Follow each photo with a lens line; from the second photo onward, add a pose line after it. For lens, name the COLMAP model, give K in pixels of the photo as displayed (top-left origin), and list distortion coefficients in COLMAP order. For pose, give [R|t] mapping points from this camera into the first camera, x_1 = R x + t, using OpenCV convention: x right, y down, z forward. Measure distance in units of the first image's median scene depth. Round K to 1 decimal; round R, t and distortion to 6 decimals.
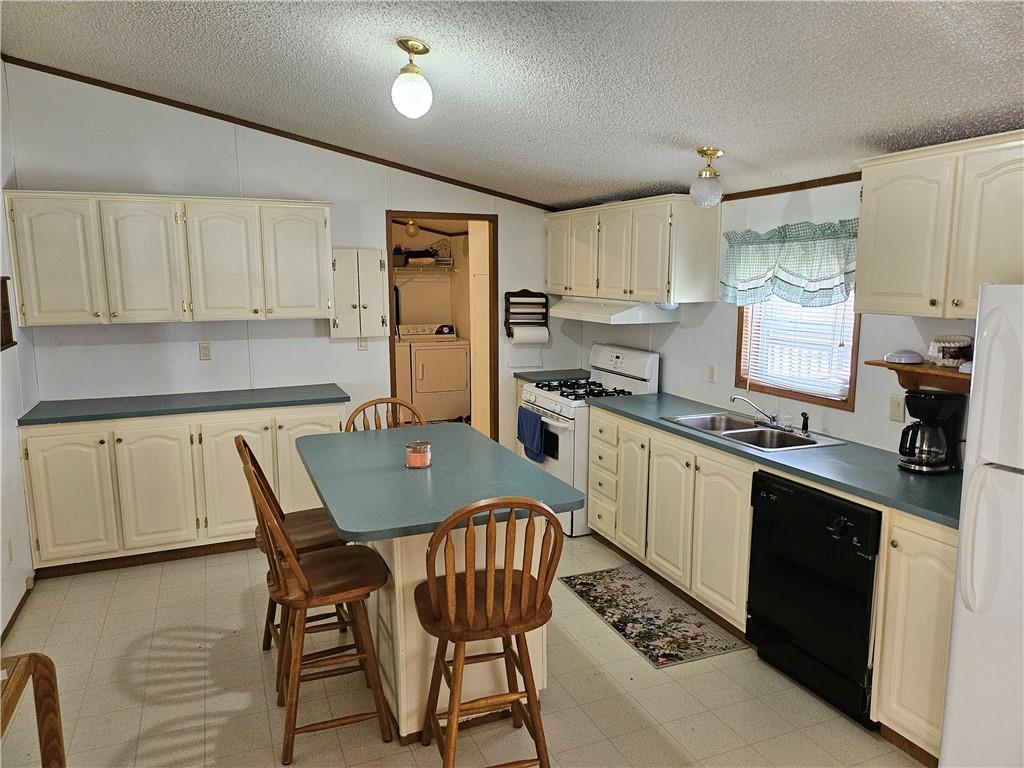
lens RADIAL K [[721.3, 0, 514.2], [0, 721.3, 379.3], [0, 0, 1]] dist [0.072212, -0.082745]
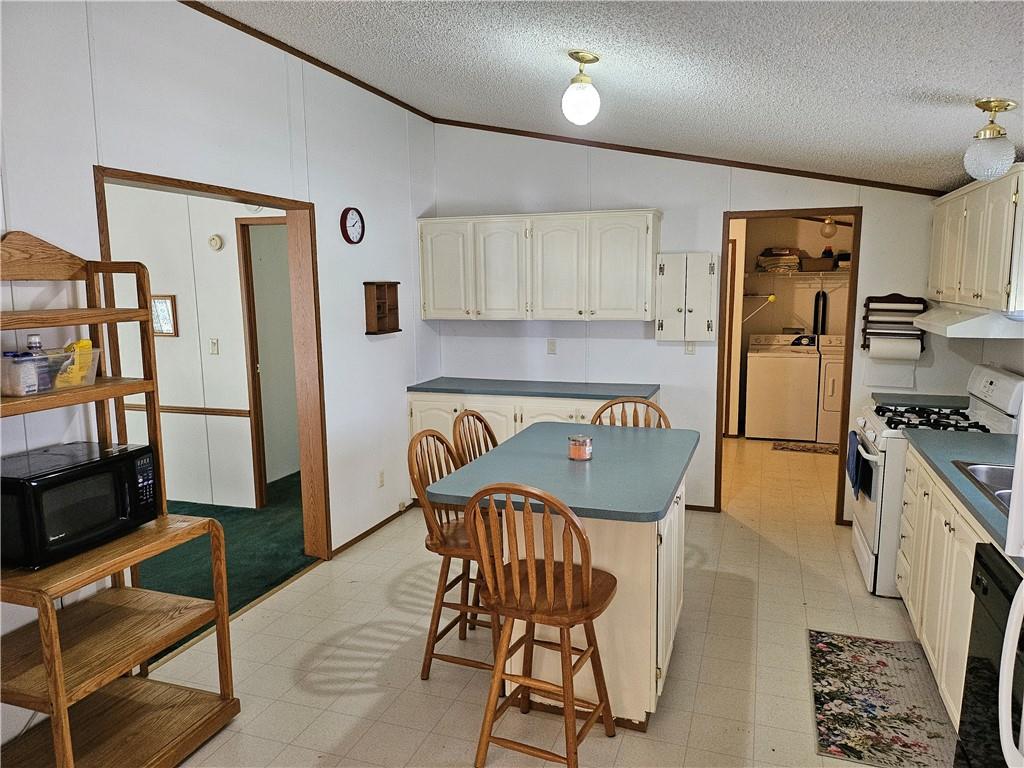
lens RADIAL K [[721.3, 0, 503.4], [0, 721.3, 385.1], [0, 0, 1]] dist [0.072212, -0.082745]
pose [[0.738746, 0.088262, -0.668179, 0.329930], [-0.092521, 0.995283, 0.029179, -0.003850], [0.667603, 0.040264, 0.743428, 0.104003]]
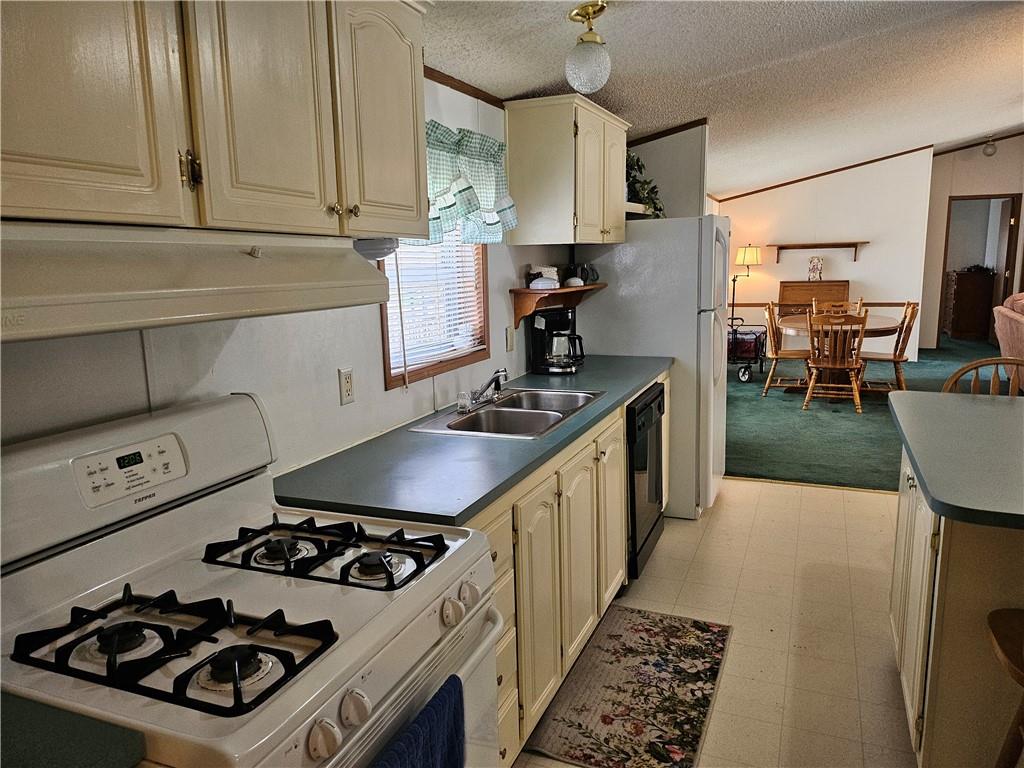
lens RADIAL K [[721.3, 0, 504.0], [0, 721.3, 387.3], [0, 0, 1]] dist [0.072212, -0.082745]
pose [[-0.696260, -0.108857, 0.709488, -0.165167], [0.127424, 0.953989, 0.271419, -0.131576], [-0.706389, 0.279384, -0.650353, 1.266373]]
